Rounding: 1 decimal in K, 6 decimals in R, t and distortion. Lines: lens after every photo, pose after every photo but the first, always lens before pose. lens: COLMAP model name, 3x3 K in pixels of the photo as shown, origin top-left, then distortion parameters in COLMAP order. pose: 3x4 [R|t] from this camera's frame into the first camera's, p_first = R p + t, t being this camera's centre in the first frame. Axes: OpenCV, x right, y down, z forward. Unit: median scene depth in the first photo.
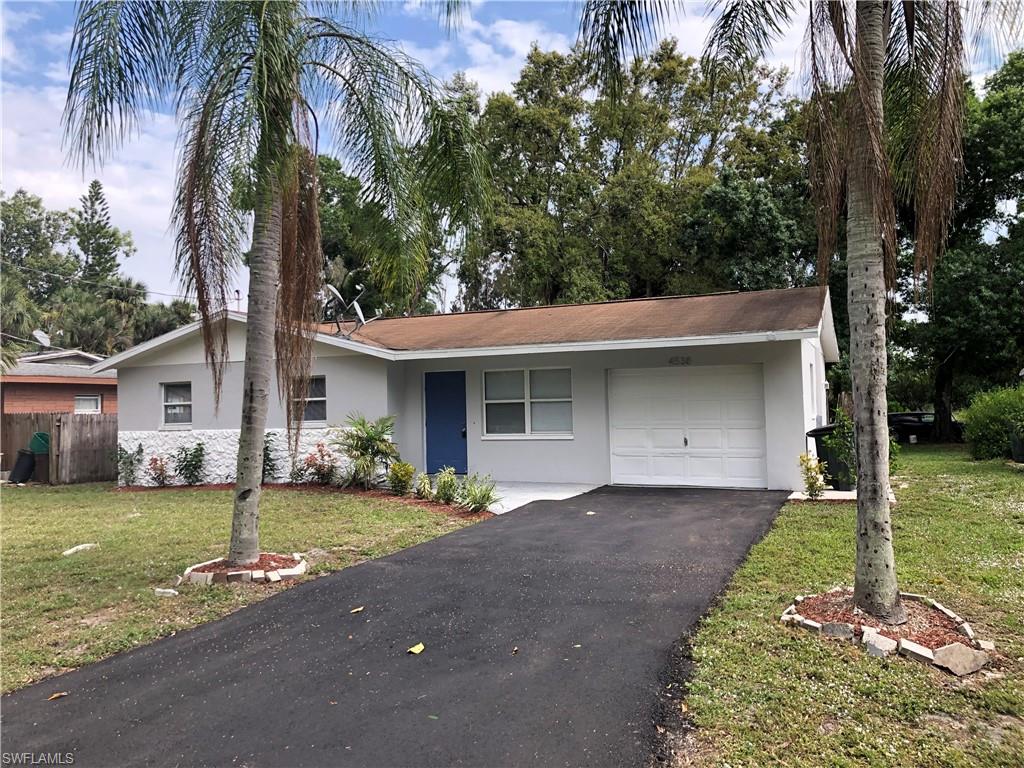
lens RADIAL K [[841.1, 0, 508.6], [0, 841.1, 386.1], [0, 0, 1]] dist [0.044030, -0.045004]
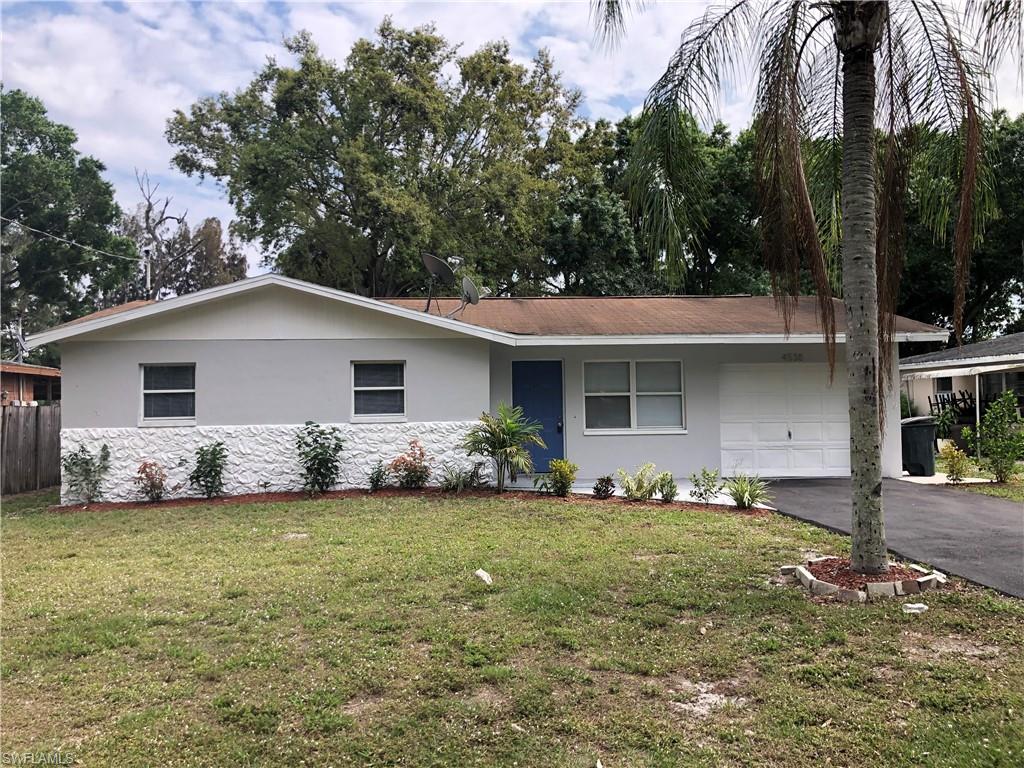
lens RADIAL K [[841.1, 0, 509.9], [0, 841.1, 381.2], [0, 0, 1]] dist [0.044030, -0.045004]
pose [[0.889703, 0.023007, 0.455960, -0.587288], [-0.018191, 0.999723, -0.014948, 0.021721], [-0.456177, 0.005005, 0.889875, 0.231161]]
